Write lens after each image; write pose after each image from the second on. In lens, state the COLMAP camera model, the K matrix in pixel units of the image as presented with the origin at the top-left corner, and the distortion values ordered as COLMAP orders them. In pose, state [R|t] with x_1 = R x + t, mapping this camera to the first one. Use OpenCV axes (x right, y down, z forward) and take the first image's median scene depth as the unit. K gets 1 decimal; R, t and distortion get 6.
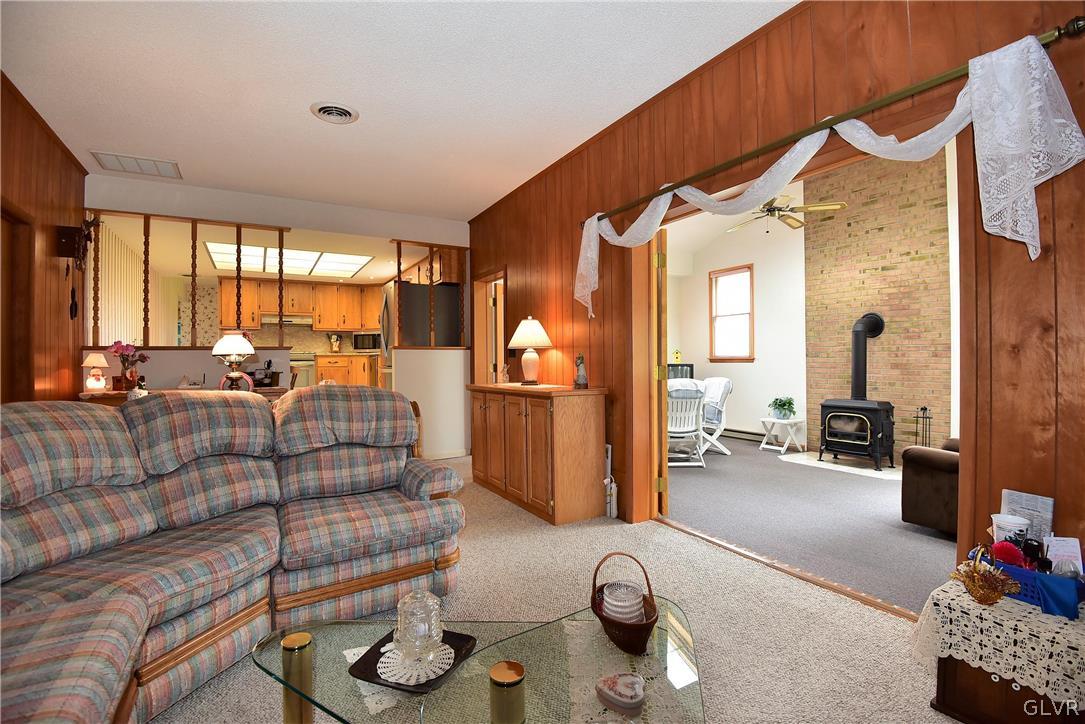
lens RADIAL K [[507.0, 0, 549.9], [0, 507.0, 361.0], [0, 0, 1]] dist [-0.023483, -0.003701]
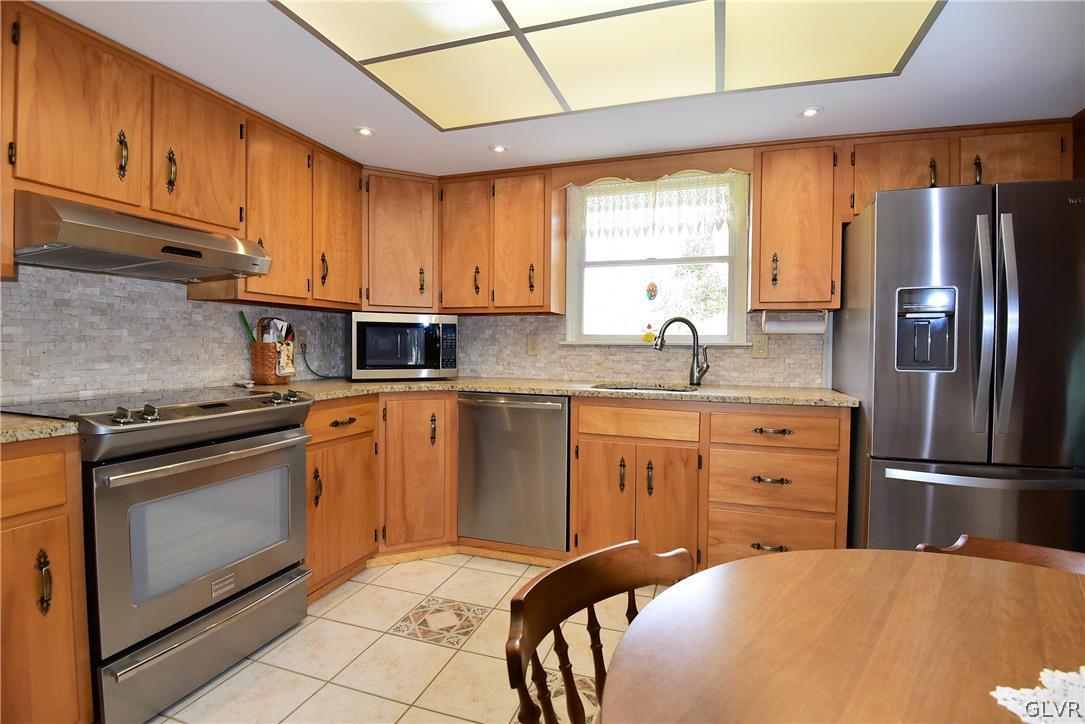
lens RADIAL K [[507.0, 0, 559.1], [0, 507.0, 364.8], [0, 0, 1]] dist [-0.023483, -0.003701]
pose [[0.742590, -0.006326, 0.669717, -0.707324], [-0.018876, 0.999361, 0.030369, -0.052668], [-0.669481, -0.035193, 0.741995, 0.969648]]
